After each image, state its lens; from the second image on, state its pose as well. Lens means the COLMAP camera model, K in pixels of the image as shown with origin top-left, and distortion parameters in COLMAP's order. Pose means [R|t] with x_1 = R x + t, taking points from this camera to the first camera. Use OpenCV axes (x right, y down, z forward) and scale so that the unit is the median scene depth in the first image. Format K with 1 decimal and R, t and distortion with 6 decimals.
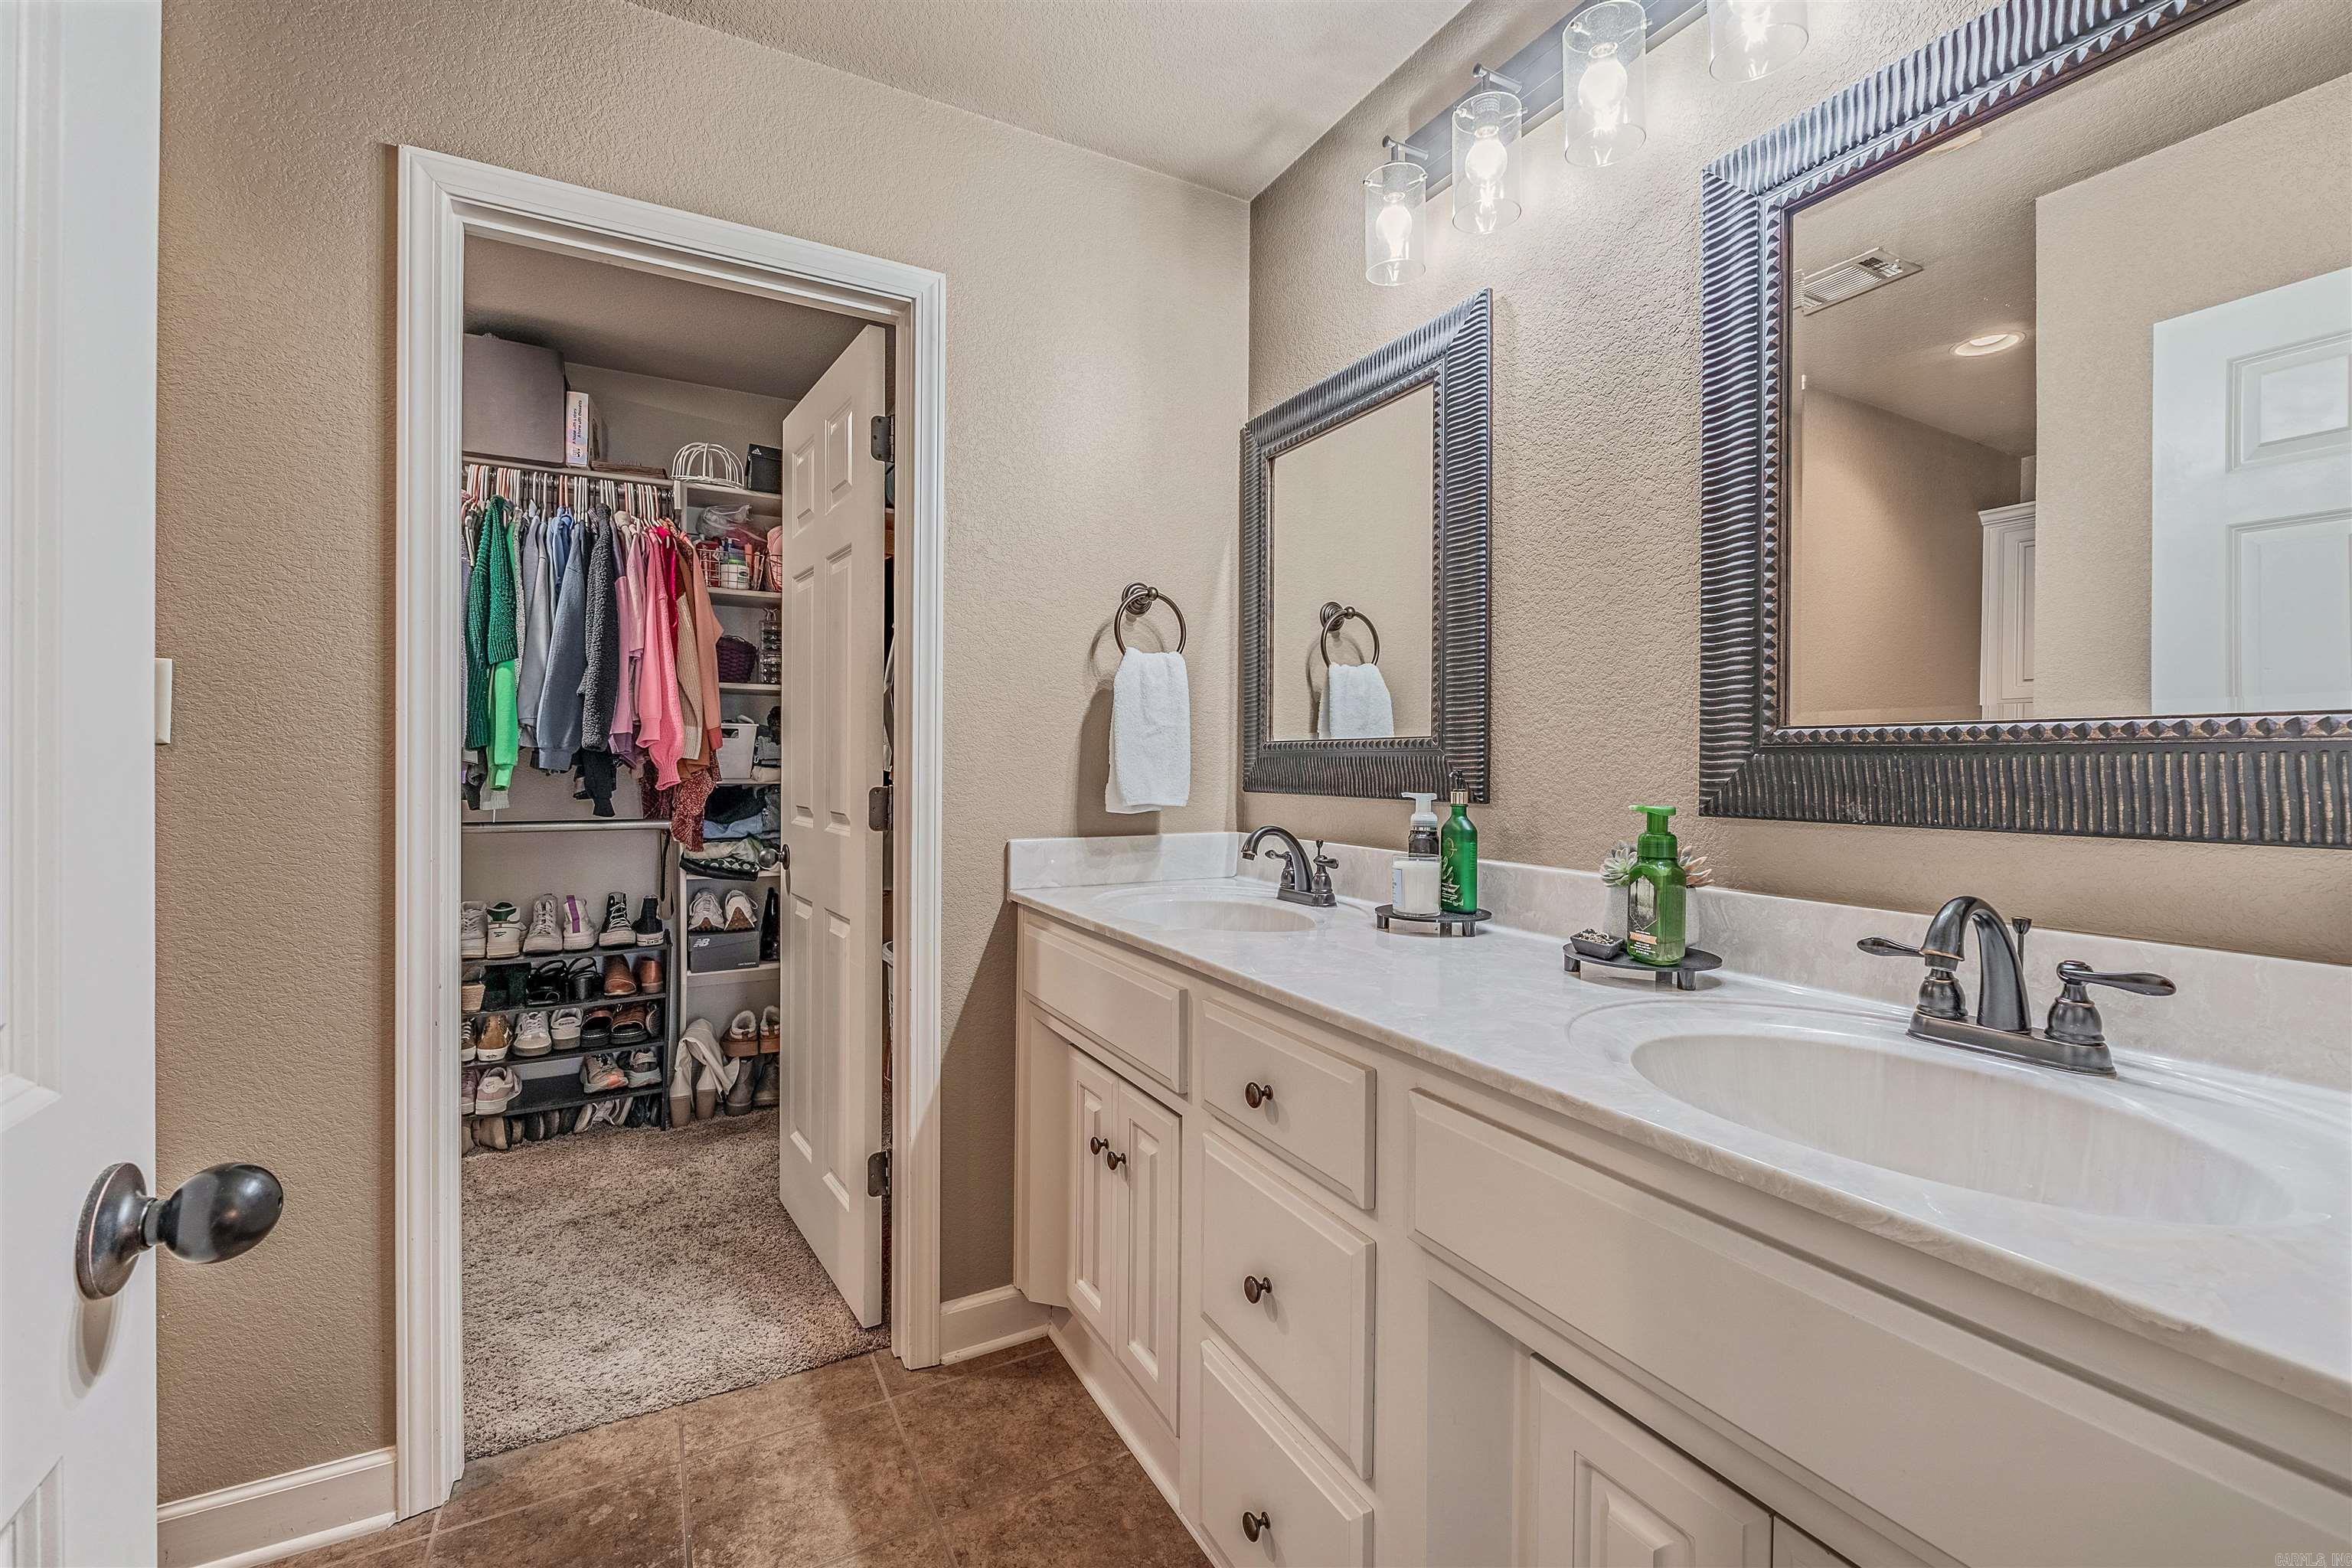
lens RADIAL K [[994.5, 0, 1190.6], [0, 994.5, 778.1], [0, 0, 1]] dist [-0.005062, -0.000302]
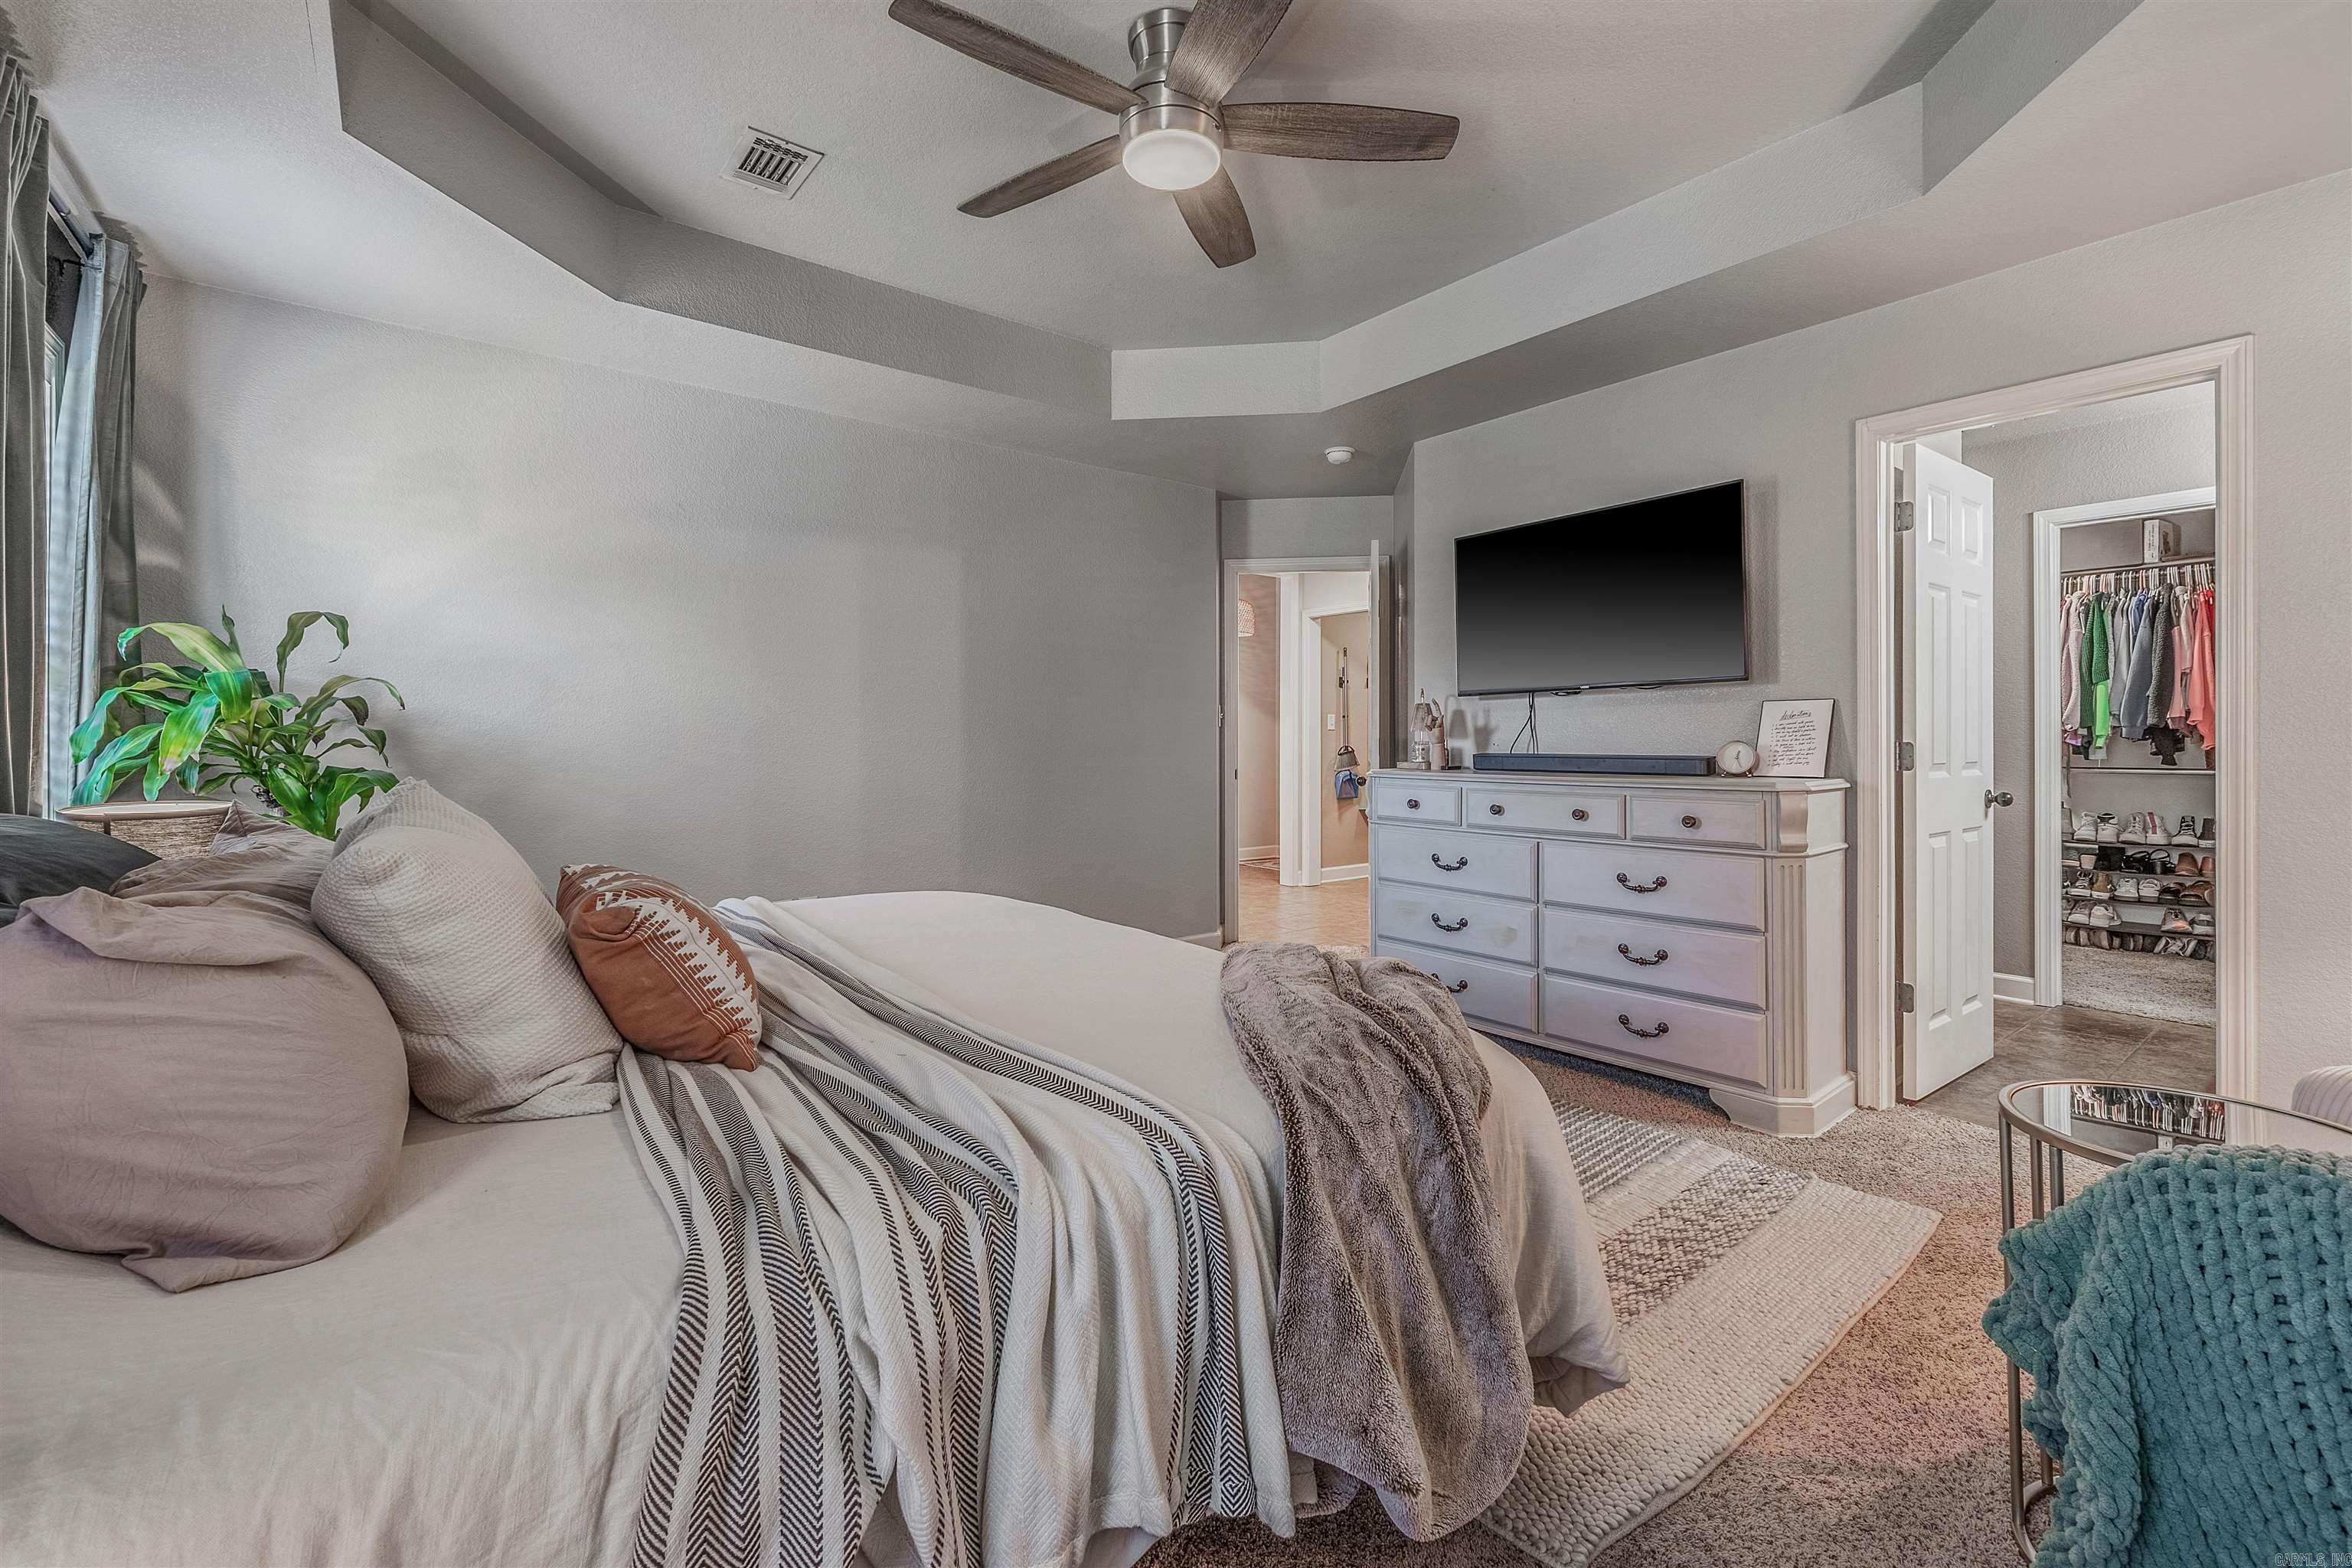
lens RADIAL K [[990.4, 0, 1198.6], [0, 990.4, 731.0], [0, 0, 1]] dist [-0.001994, -0.000219]
pose [[0.173298, -0.015694, -0.984744, 0.839041], [-0.011233, 0.999776, -0.017910, 0.030433], [0.984805, 0.014165, 0.173083, -0.993378]]
